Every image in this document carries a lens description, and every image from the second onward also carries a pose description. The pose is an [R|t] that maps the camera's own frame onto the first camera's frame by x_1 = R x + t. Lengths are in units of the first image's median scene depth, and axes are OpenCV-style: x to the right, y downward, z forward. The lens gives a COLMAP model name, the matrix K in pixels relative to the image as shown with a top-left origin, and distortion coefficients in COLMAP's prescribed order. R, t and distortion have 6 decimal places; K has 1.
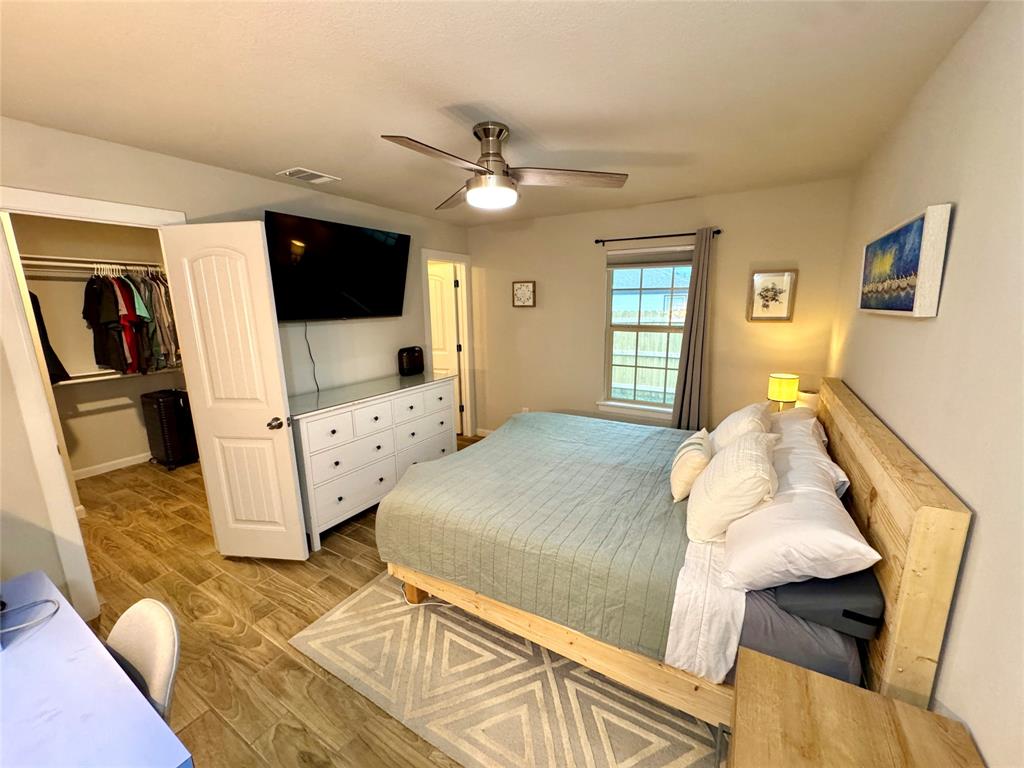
lens RADIAL K [[410.2, 0, 510.1], [0, 410.2, 378.9], [0, 0, 1]] dist [-0.000597, 0.000043]
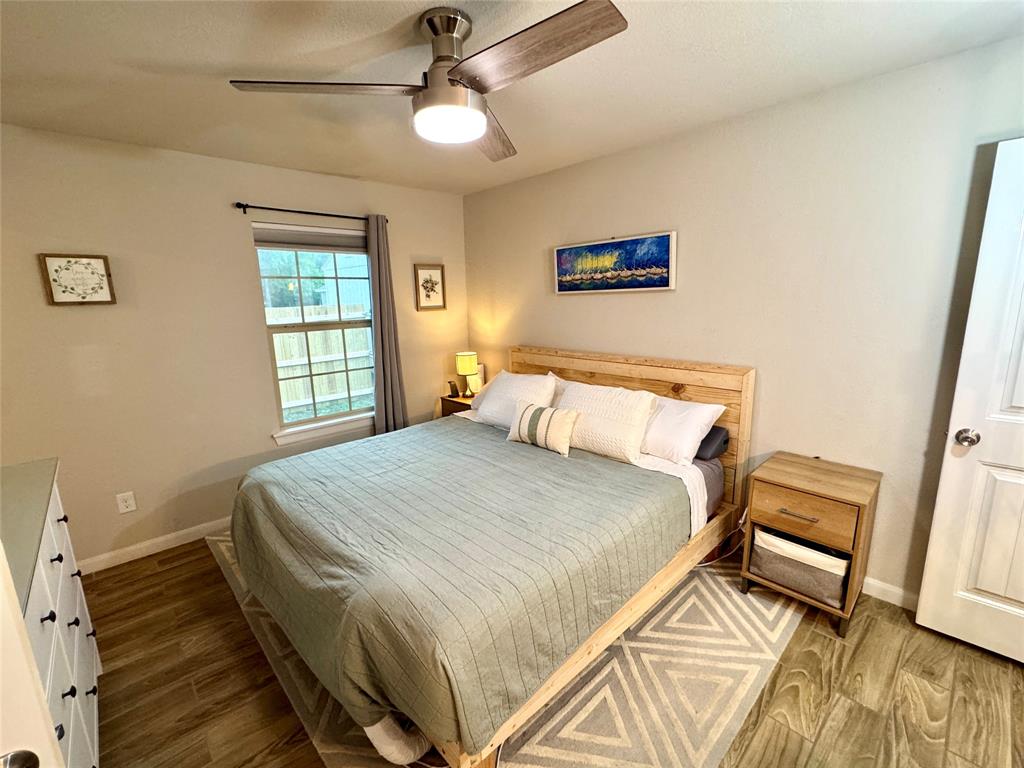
lens RADIAL K [[447.2, 0, 511.2], [0, 447.2, 382.7], [0, 0, 1]] dist [0.005355, 0.000867]
pose [[0.272535, -0.181747, 0.944824, -0.498451], [0.202388, 0.970855, 0.128375, -0.060515], [-0.940619, 0.156234, 0.301375, 0.461528]]
